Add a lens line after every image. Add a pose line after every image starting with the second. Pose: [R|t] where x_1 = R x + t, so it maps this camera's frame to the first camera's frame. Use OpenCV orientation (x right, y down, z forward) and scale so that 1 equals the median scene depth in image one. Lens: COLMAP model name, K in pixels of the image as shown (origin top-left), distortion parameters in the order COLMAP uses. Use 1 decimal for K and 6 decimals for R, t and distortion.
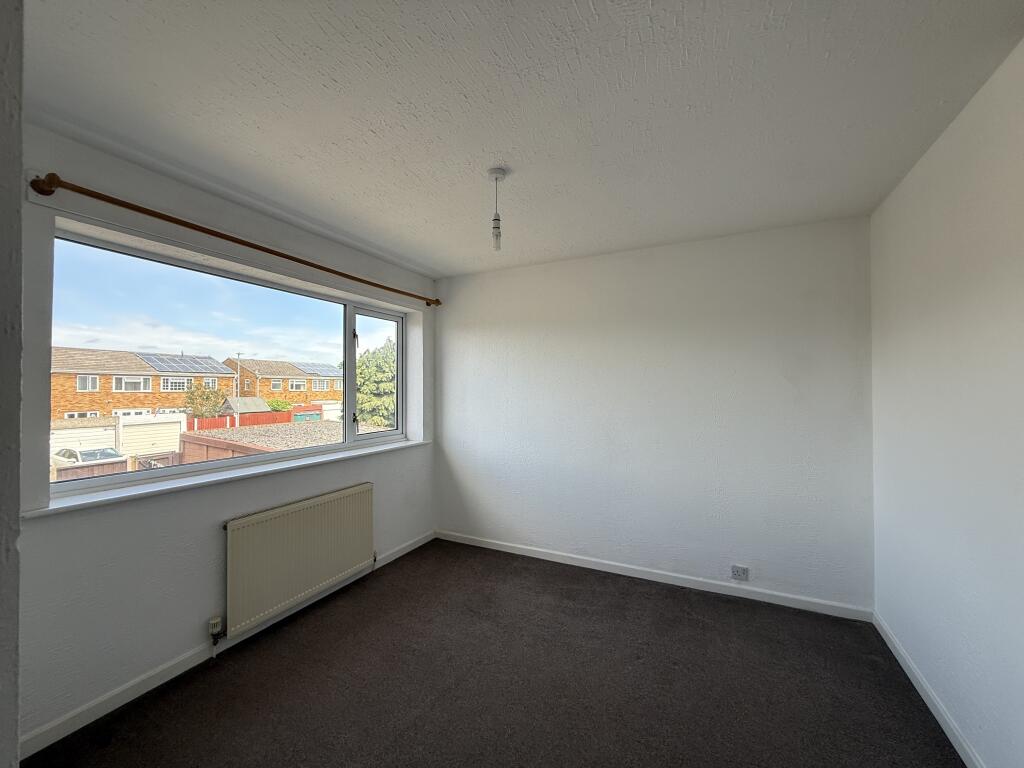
lens RADIAL K [[409.7, 0, 512.0], [0, 409.7, 384.0], [0, 0, 1]] dist [-0.000385, 0.000433]
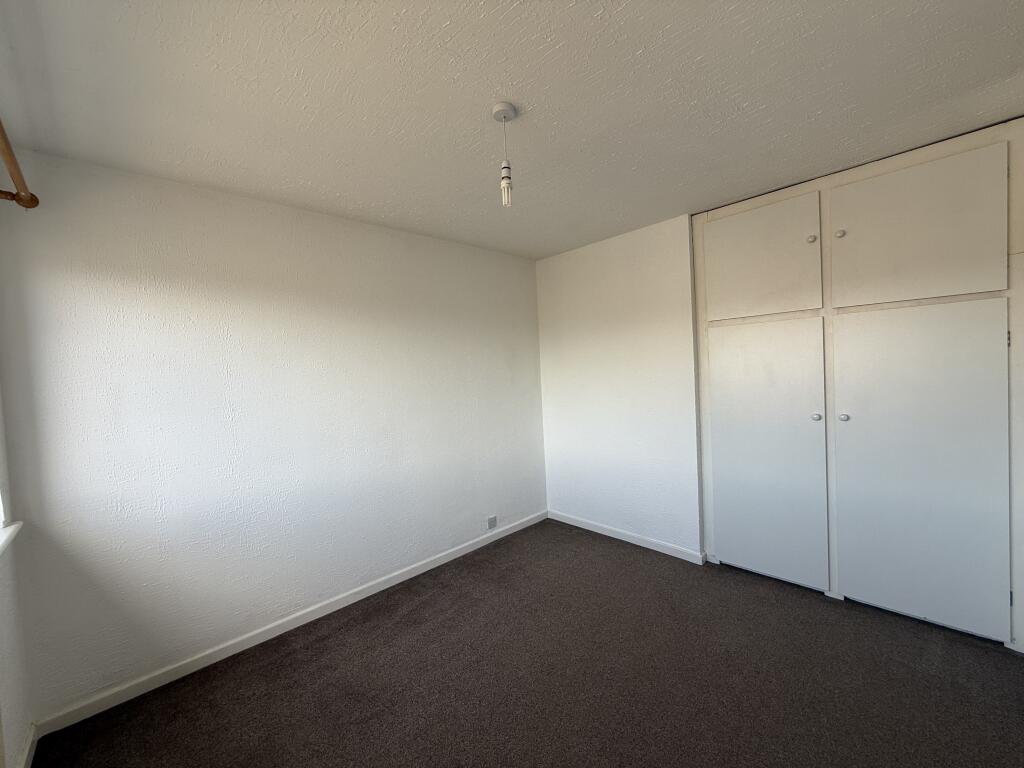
lens RADIAL K [[409.7, 0, 512.0], [0, 409.7, 384.0], [0, 0, 1]] dist [-0.000385, 0.000433]
pose [[0.336120, -0.043790, 0.940801, -0.473260], [0.039175, 0.998704, 0.032489, 0.002856], [-0.941004, 0.025936, 0.337400, 0.420536]]
